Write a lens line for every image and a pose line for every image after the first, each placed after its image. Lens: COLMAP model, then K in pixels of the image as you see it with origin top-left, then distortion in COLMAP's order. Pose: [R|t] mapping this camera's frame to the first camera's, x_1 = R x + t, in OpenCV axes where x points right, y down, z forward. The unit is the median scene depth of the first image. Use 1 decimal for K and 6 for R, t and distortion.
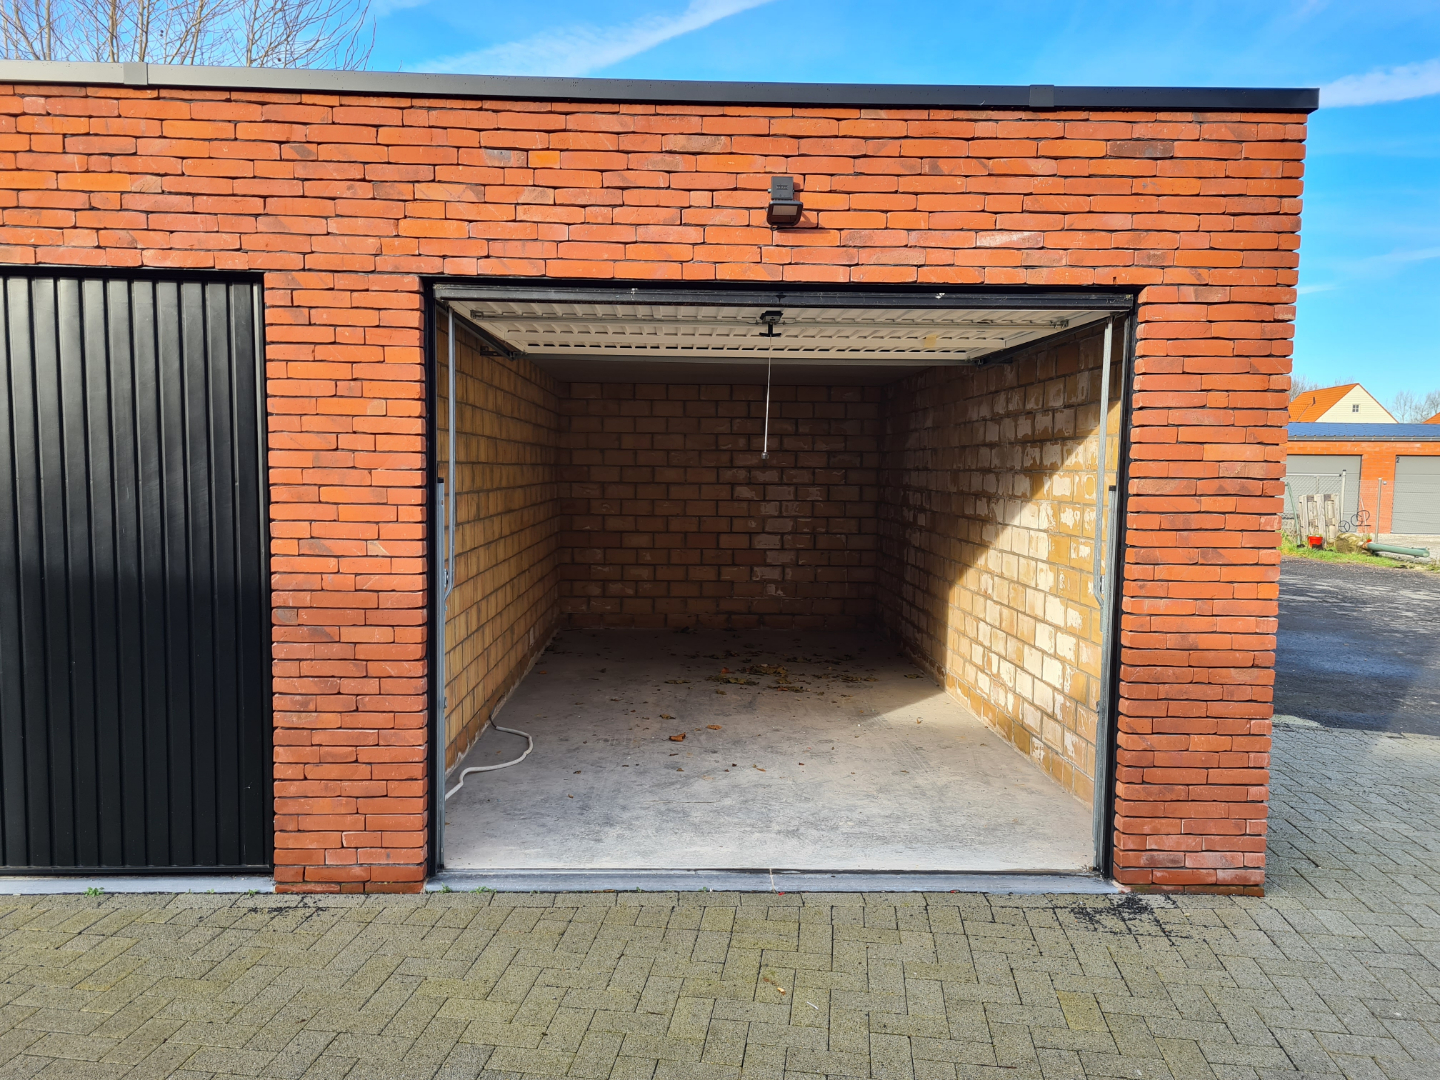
lens RADIAL K [[1093.4, 0, 707.5], [0, 1093.4, 547.8], [0, 0, 1]] dist [0.073968, -0.034212]
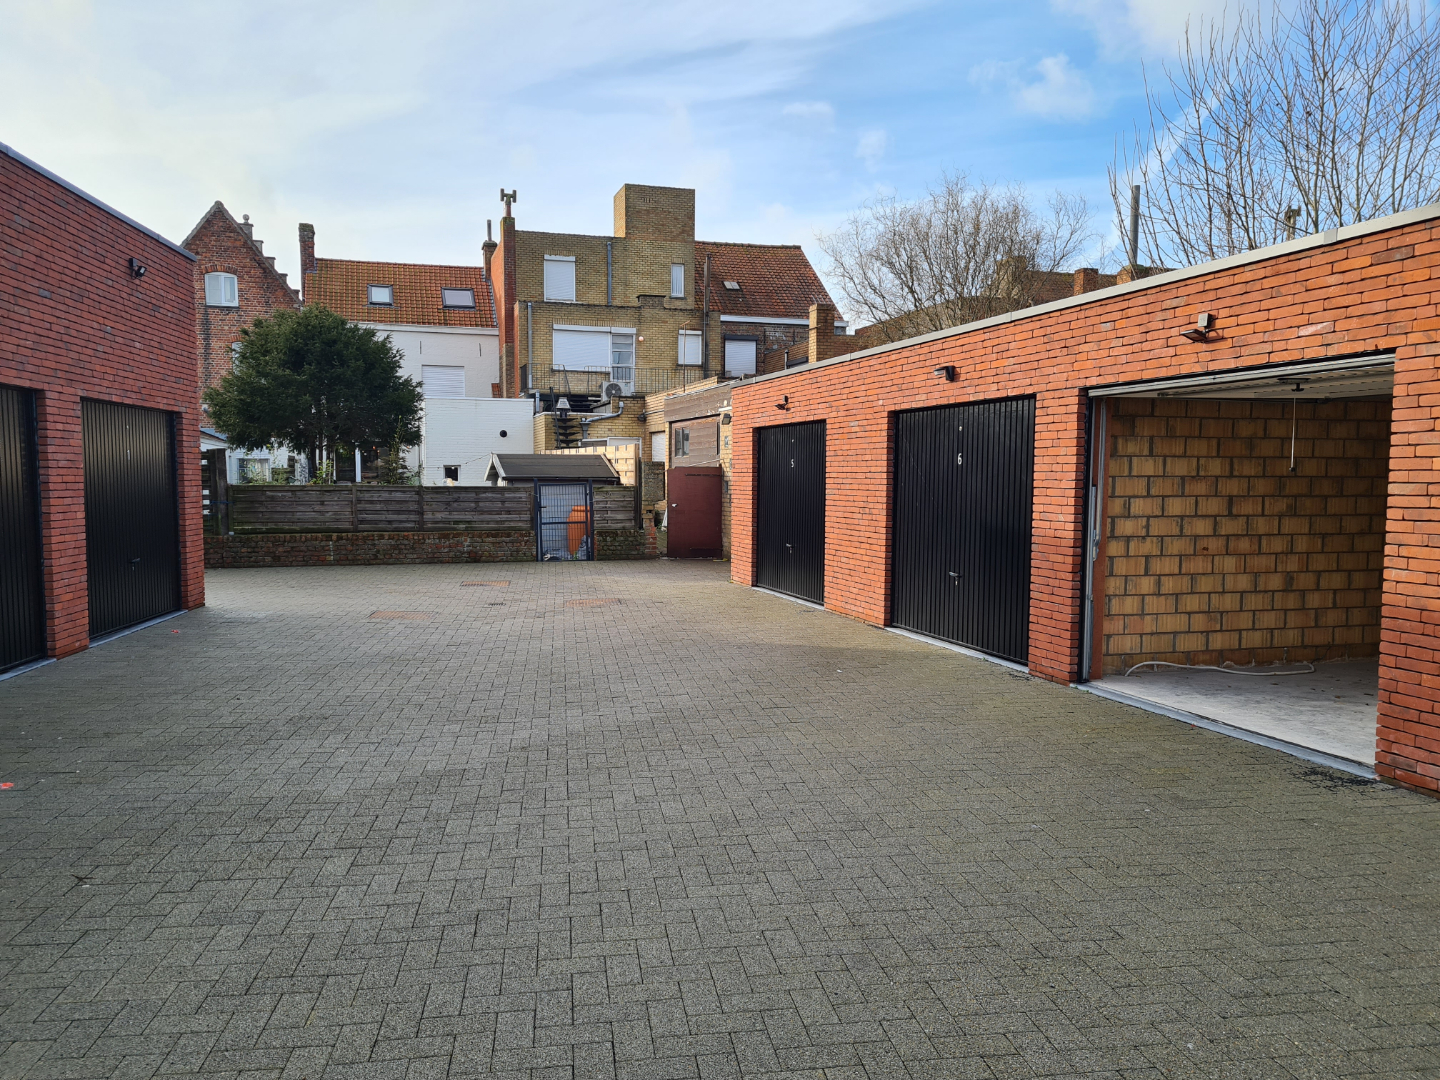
lens RADIAL K [[1093.4, 0, 707.5], [0, 1093.4, 547.8], [0, 0, 1]] dist [0.073968, -0.034212]
pose [[0.265646, 0.053057, -0.962610, 1.576517], [-0.084875, 0.995895, 0.031469, 0.049694], [0.960327, 0.073342, 0.269058, -0.218989]]
